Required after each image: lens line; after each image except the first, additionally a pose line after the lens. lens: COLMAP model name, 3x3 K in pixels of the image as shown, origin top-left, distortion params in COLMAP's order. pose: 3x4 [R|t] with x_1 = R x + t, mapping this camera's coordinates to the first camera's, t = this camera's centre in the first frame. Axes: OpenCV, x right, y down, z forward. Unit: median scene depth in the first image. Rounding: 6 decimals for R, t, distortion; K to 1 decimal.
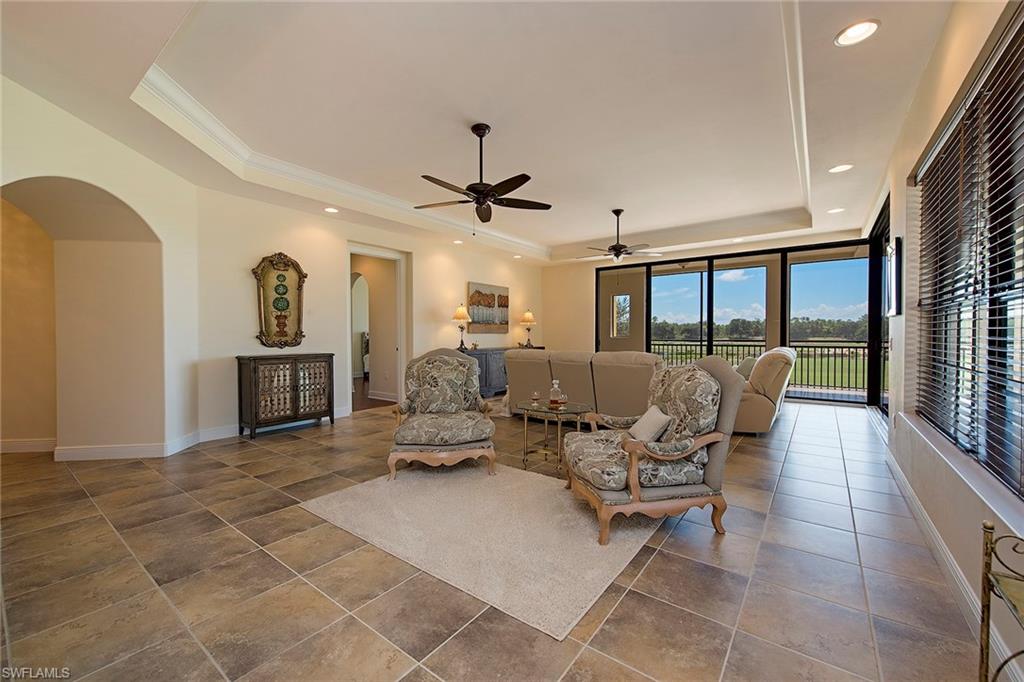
lens RADIAL K [[411.4, 0, 512.0], [0, 411.4, 337.6], [0, 0, 1]] dist [0.006493, -0.000526]
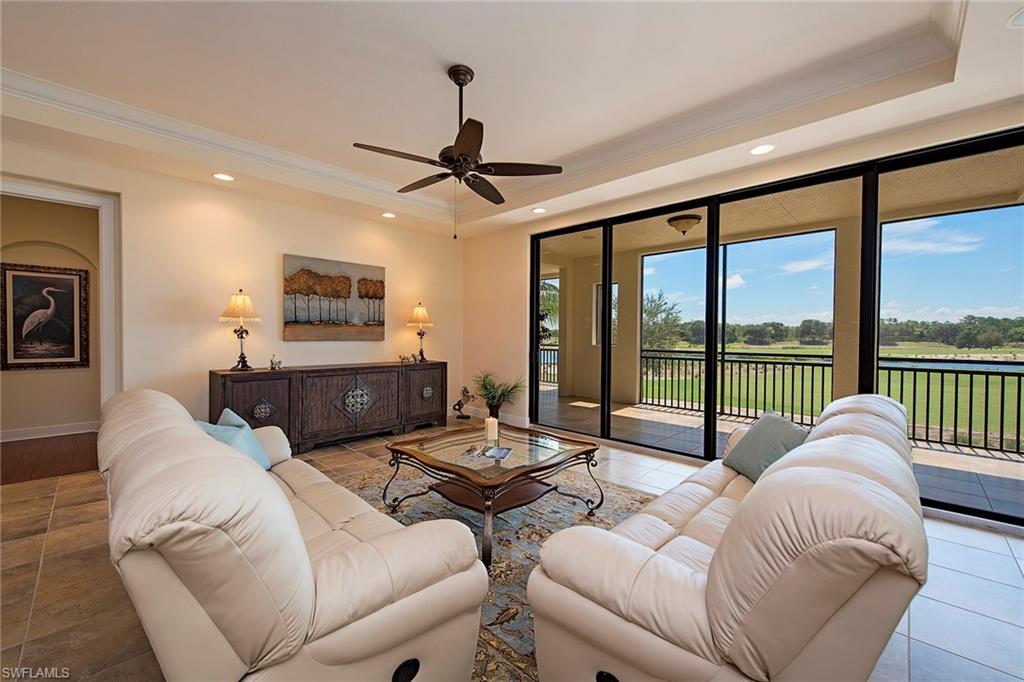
lens RADIAL K [[411.4, 0, 507.6], [0, 411.4, 341.6], [0, 0, 1]] dist [0.006493, -0.000526]
pose [[0.991389, 0.009909, -0.130572, 0.266313], [-0.008765, 0.999918, 0.009337, -0.015812], [0.130654, -0.008112, 0.991395, 0.406756]]
